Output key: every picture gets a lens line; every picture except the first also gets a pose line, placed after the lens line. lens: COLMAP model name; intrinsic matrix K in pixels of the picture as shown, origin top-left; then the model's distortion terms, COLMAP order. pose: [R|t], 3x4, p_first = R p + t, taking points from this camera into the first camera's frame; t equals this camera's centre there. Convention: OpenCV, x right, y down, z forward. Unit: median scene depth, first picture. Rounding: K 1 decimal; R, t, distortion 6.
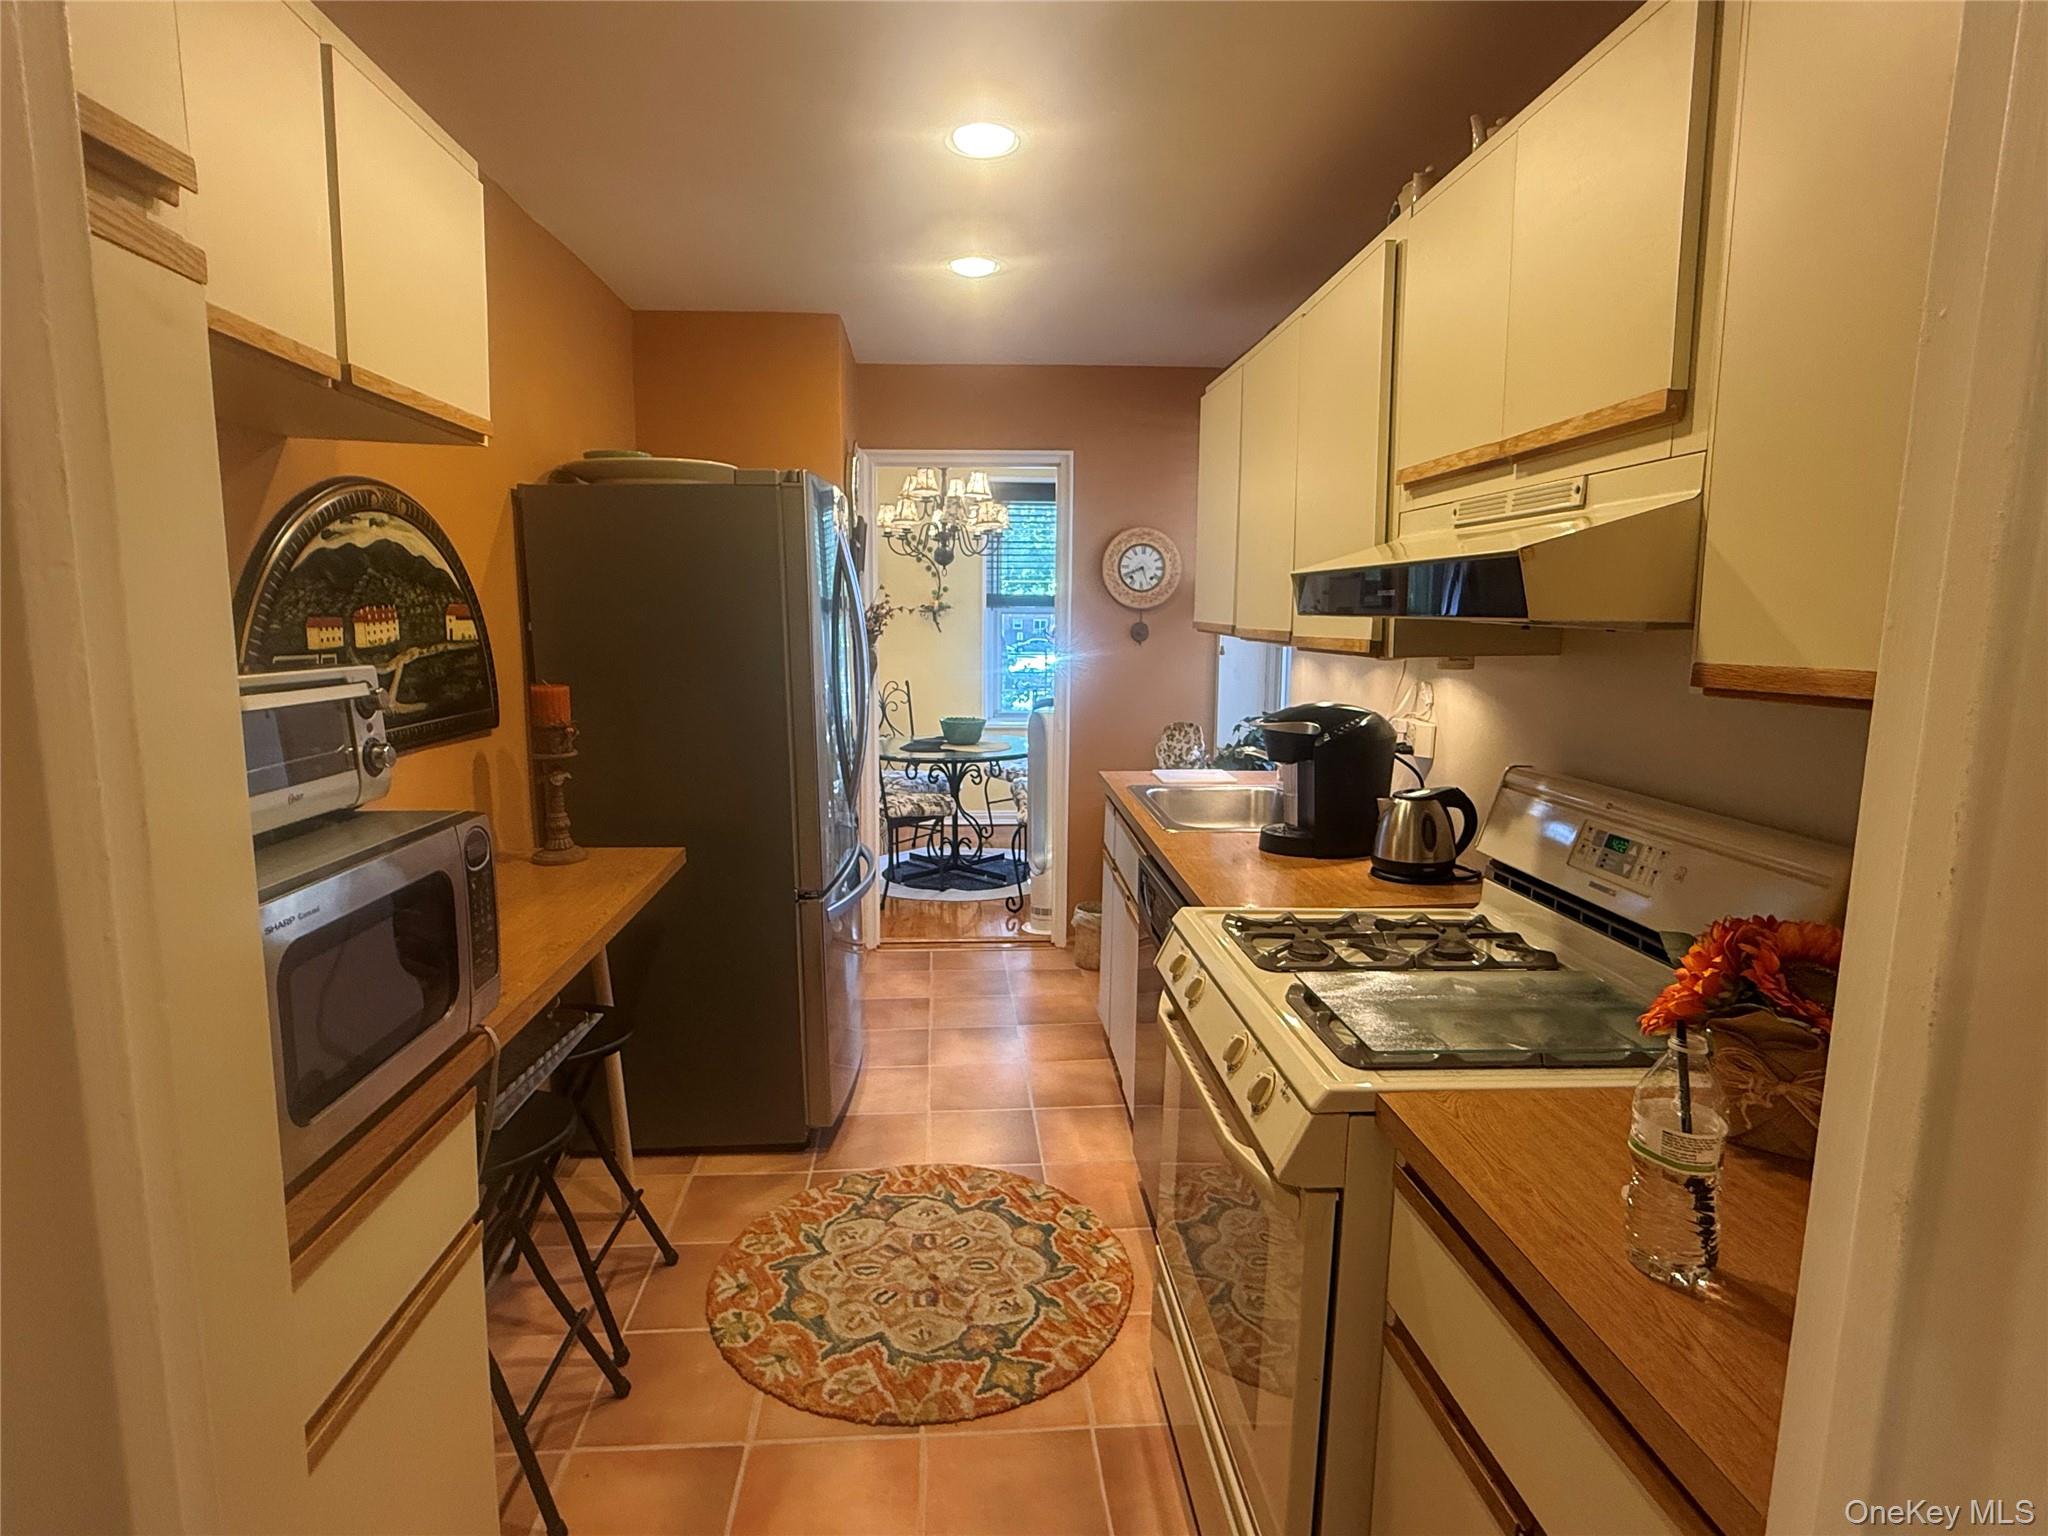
lens RADIAL K [[1061.0, 0, 1018.2], [0, 1061.0, 767.8], [0, 0, 1]] dist [0.003073, 0.000864]
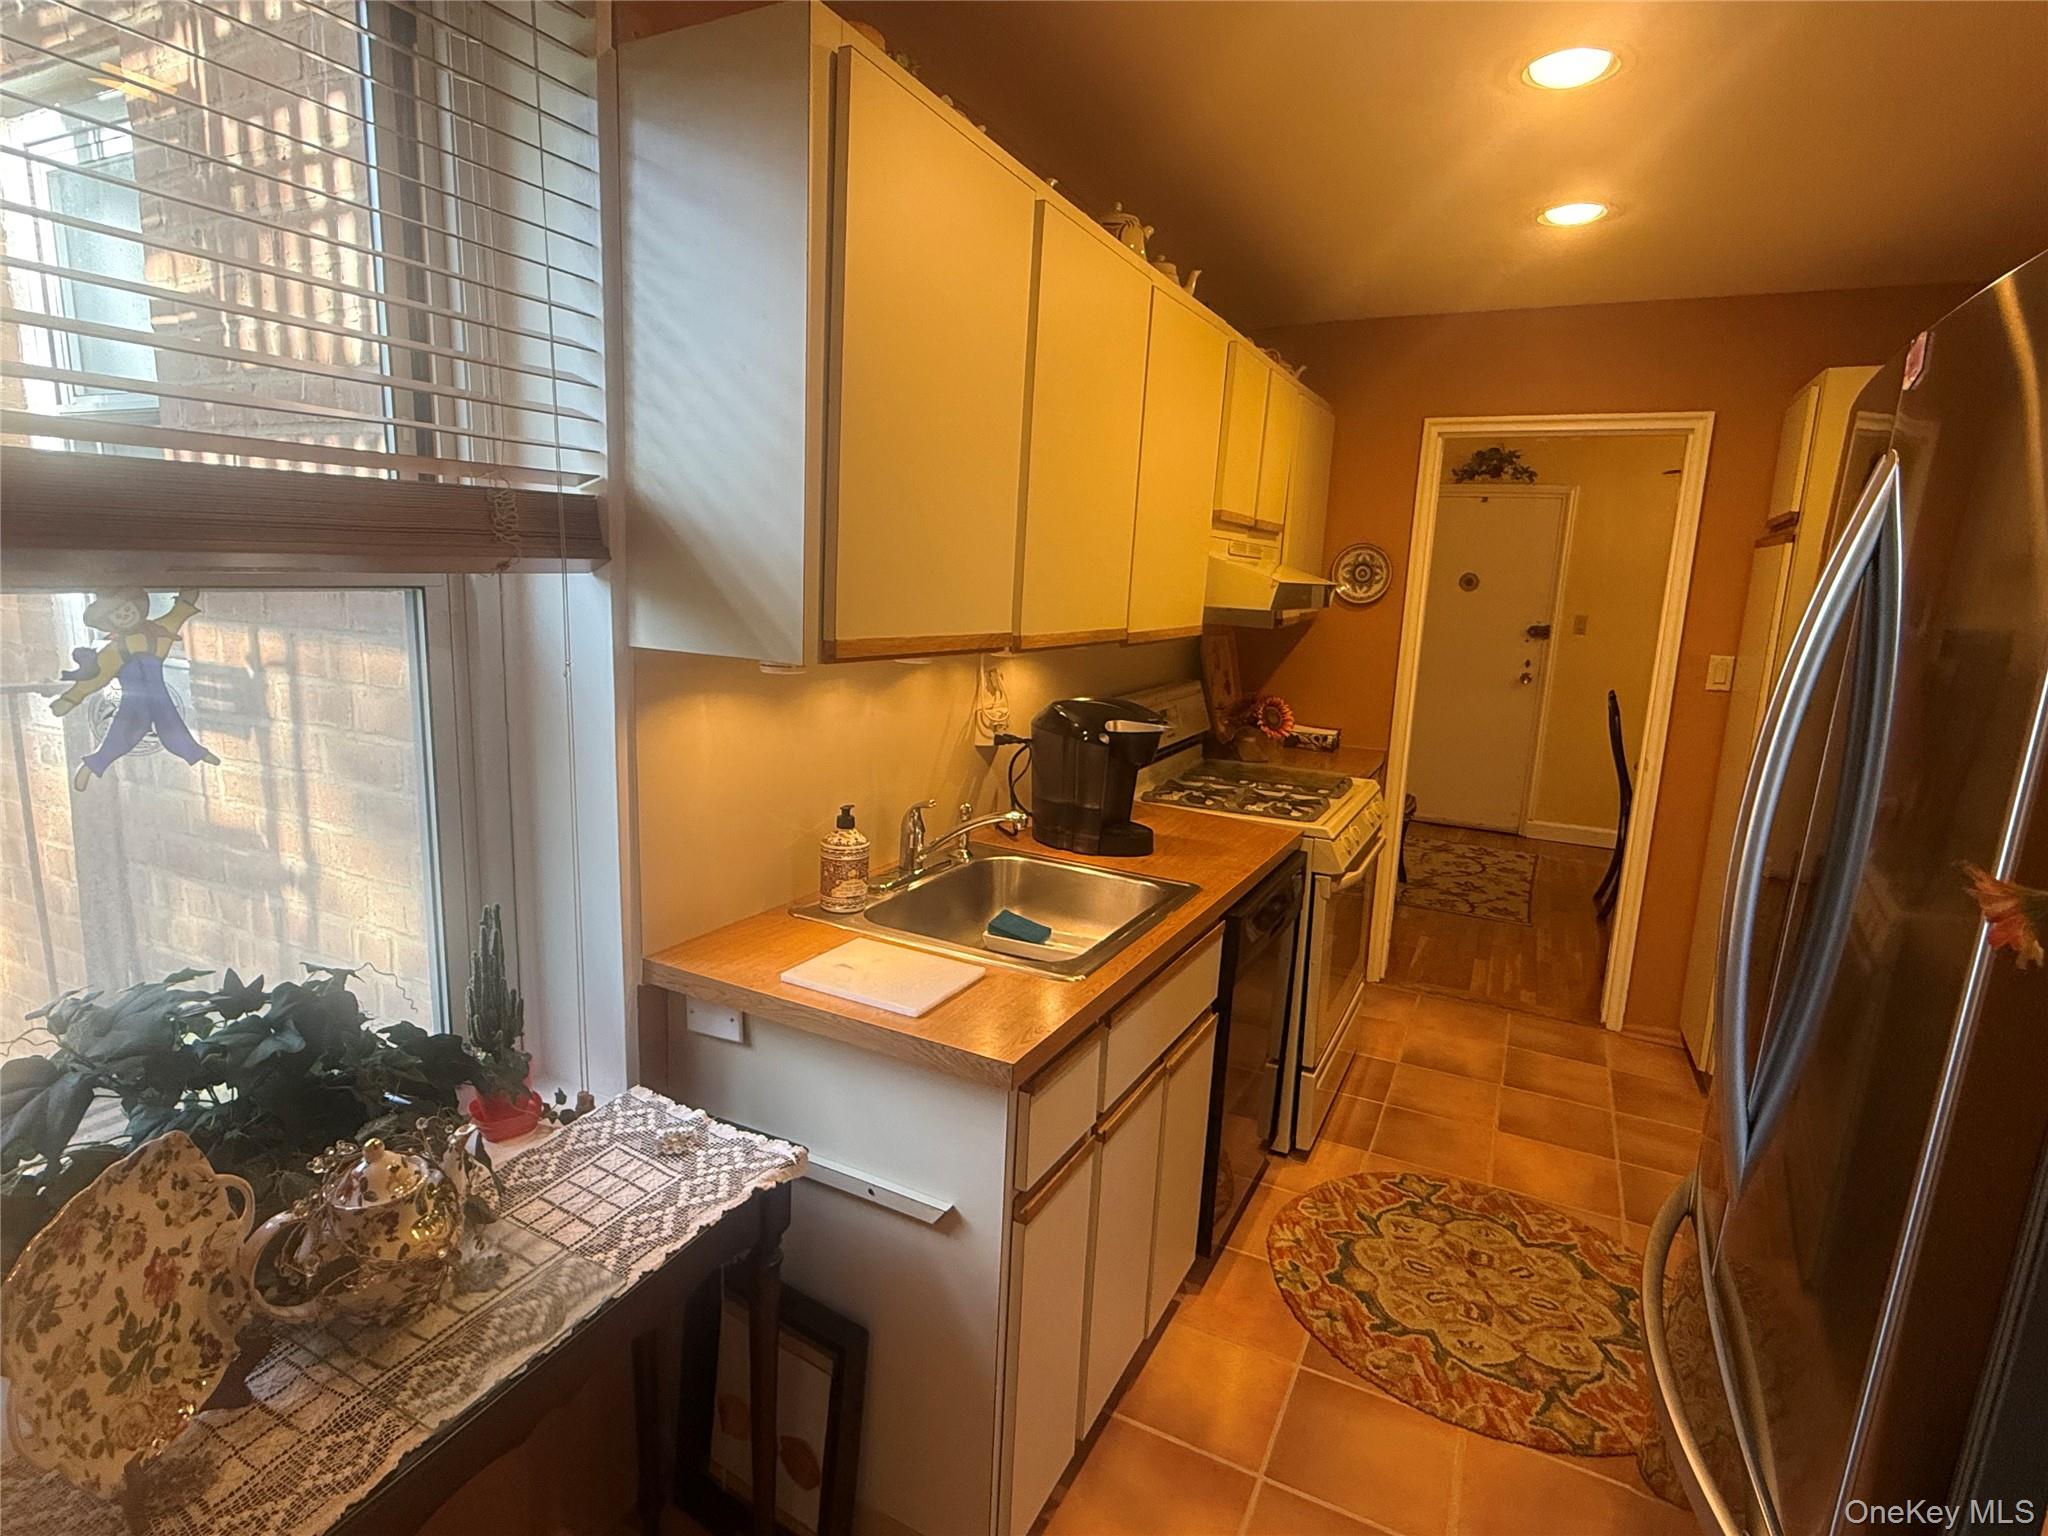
lens RADIAL K [[1061.0, 0, 1018.2], [0, 1061.0, 767.8], [0, 0, 1]] dist [0.003073, 0.000864]
pose [[-0.858781, -0.140639, 0.492662, -0.147270], [0.023165, 0.949945, 0.311558, -0.332913], [-0.511818, 0.278973, -0.812537, 2.016550]]
